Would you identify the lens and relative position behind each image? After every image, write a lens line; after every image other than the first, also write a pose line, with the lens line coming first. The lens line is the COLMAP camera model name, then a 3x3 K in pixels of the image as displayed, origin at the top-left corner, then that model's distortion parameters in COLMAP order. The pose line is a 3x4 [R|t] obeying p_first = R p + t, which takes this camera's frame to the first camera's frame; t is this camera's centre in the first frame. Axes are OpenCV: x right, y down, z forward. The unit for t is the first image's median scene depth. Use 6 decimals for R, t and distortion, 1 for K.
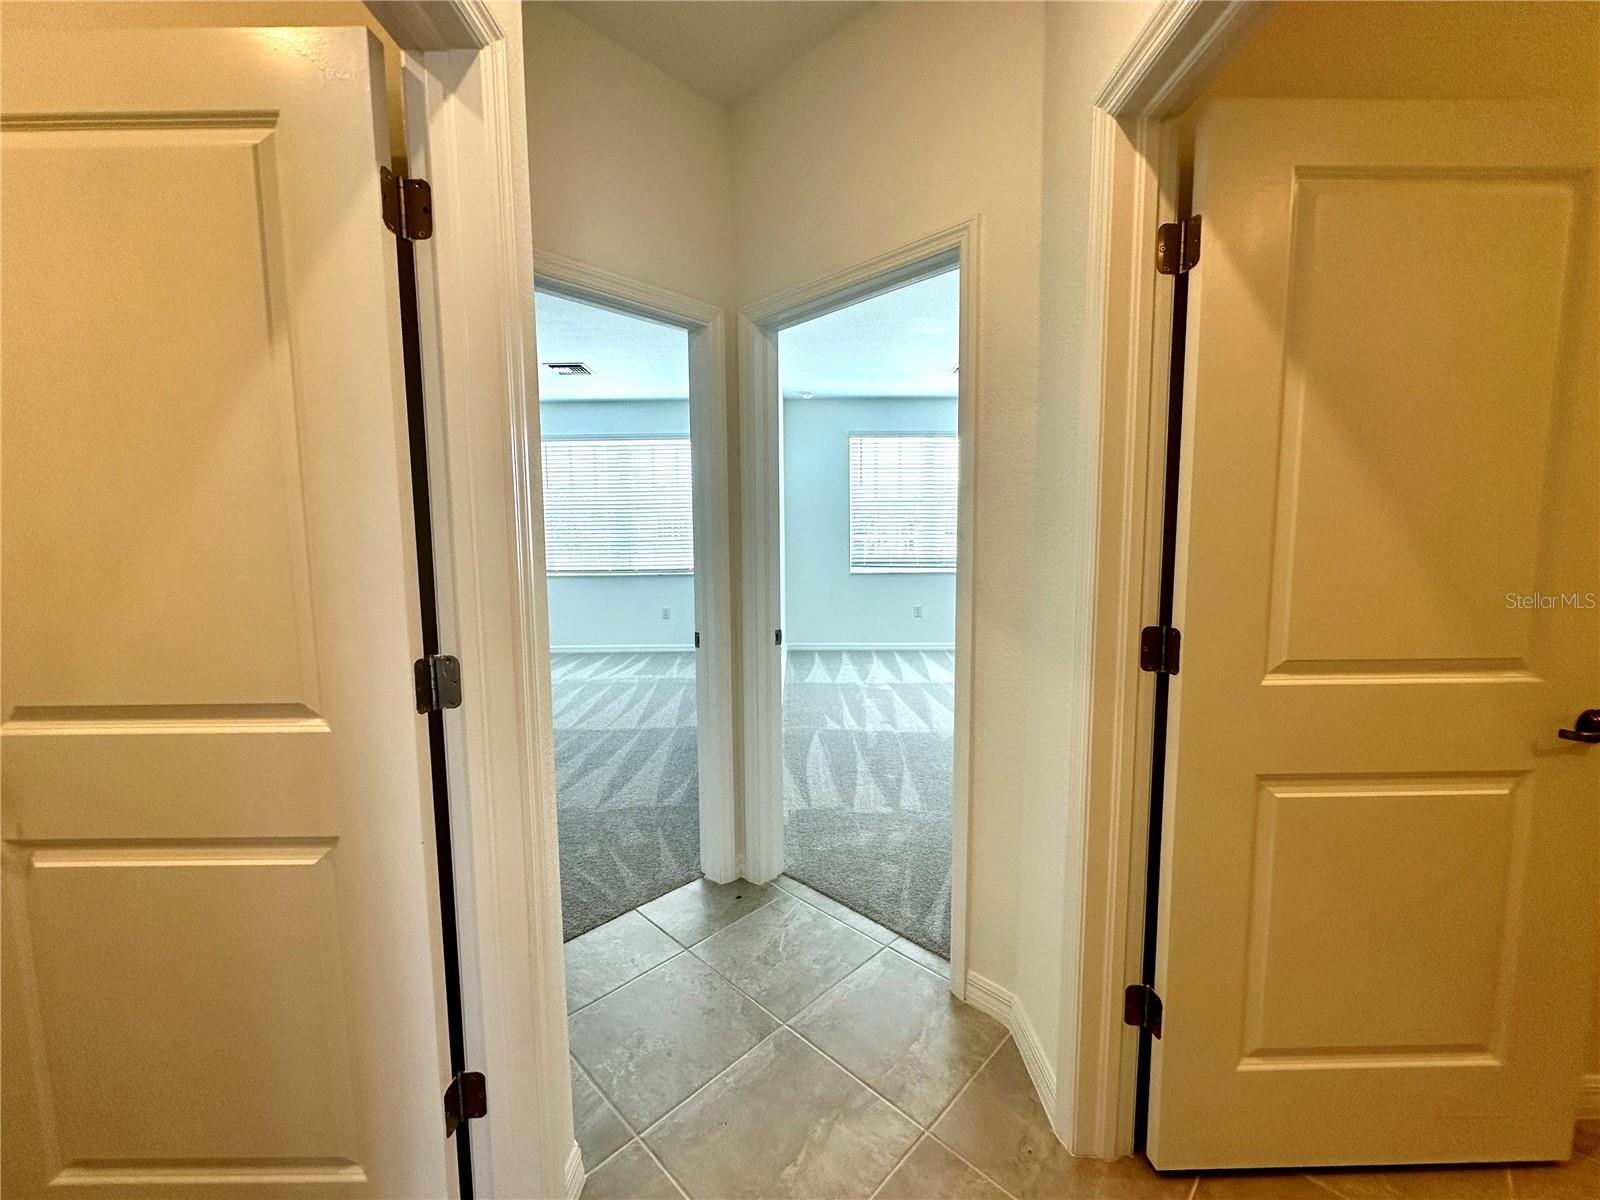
lens RADIAL K [[637.5, 0, 803.2], [0, 637.5, 600.2], [0, 0, 1]] dist [-0.002016, -0.000043]
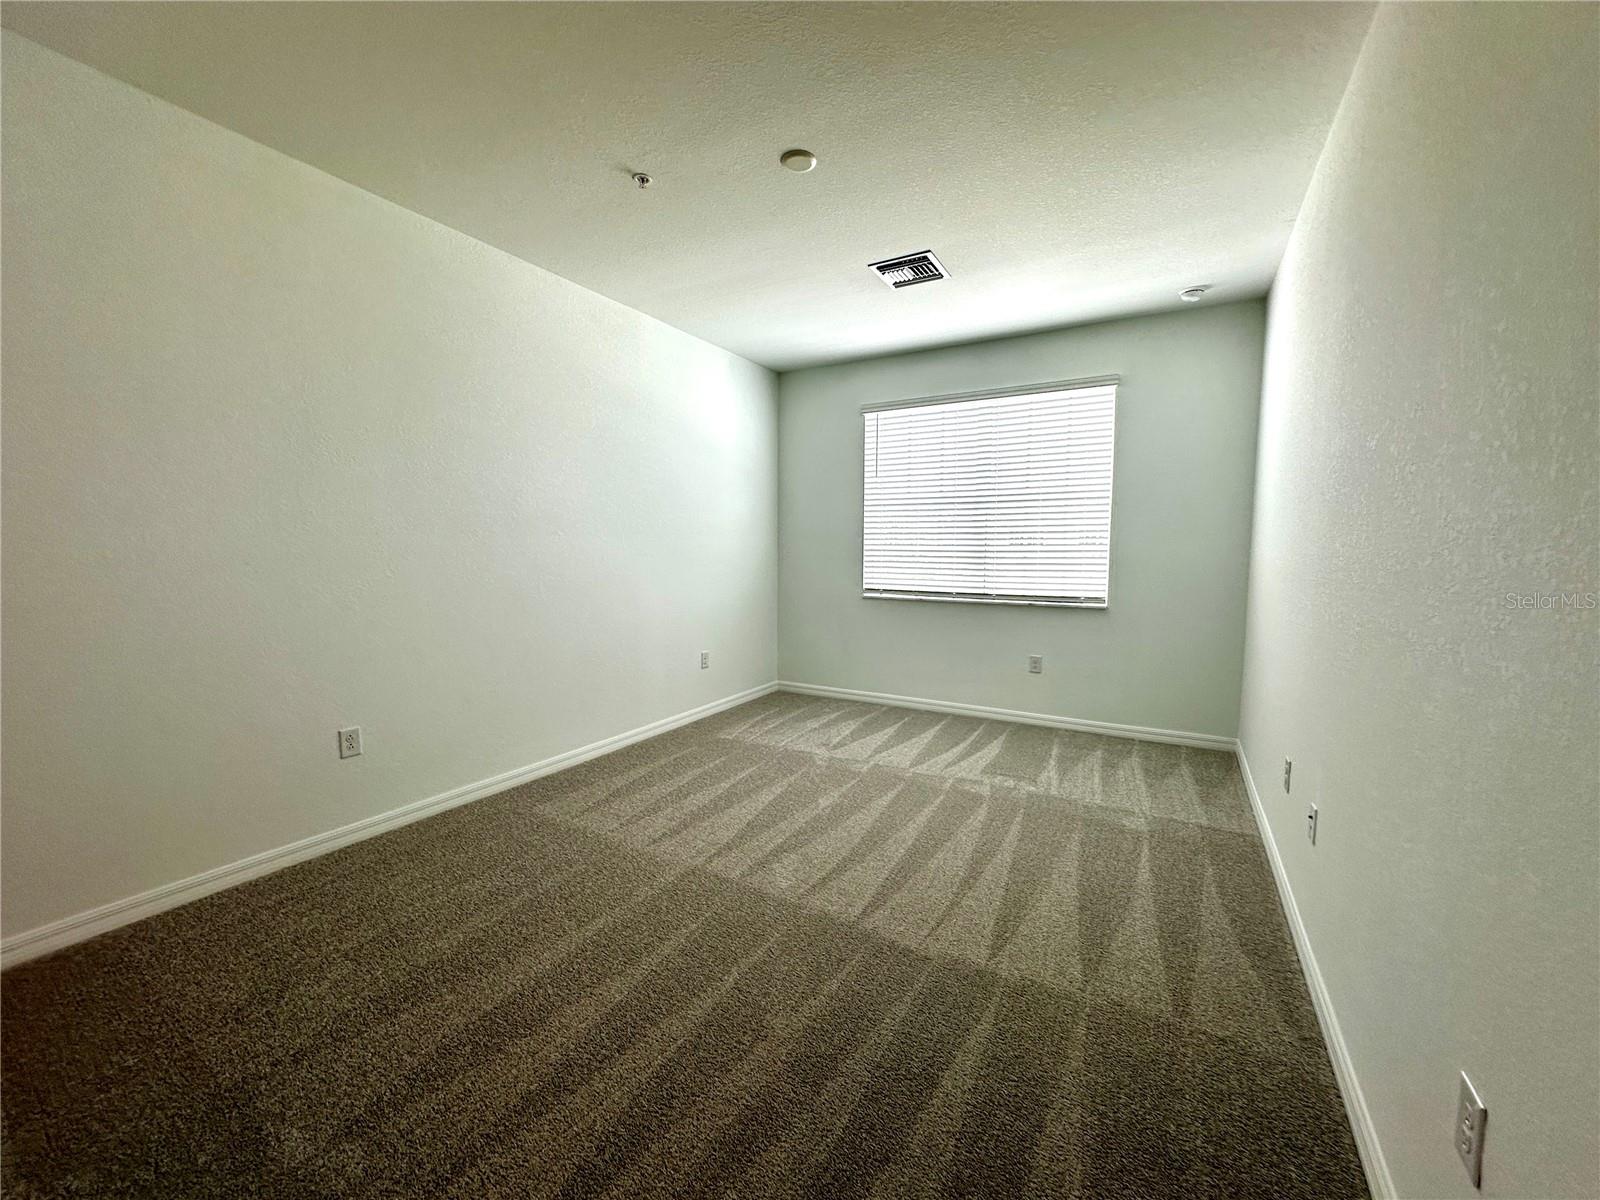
lens RADIAL K [[637.5, 0, 800.3], [0, 637.5, 599.7], [0, 0, 1]] dist [-0.002016, -0.000043]
pose [[0.861600, 0.055467, -0.504547, -0.116584], [-0.061298, 0.998107, 0.005050, -0.039154], [0.503872, 0.026577, 0.863369, 0.380159]]
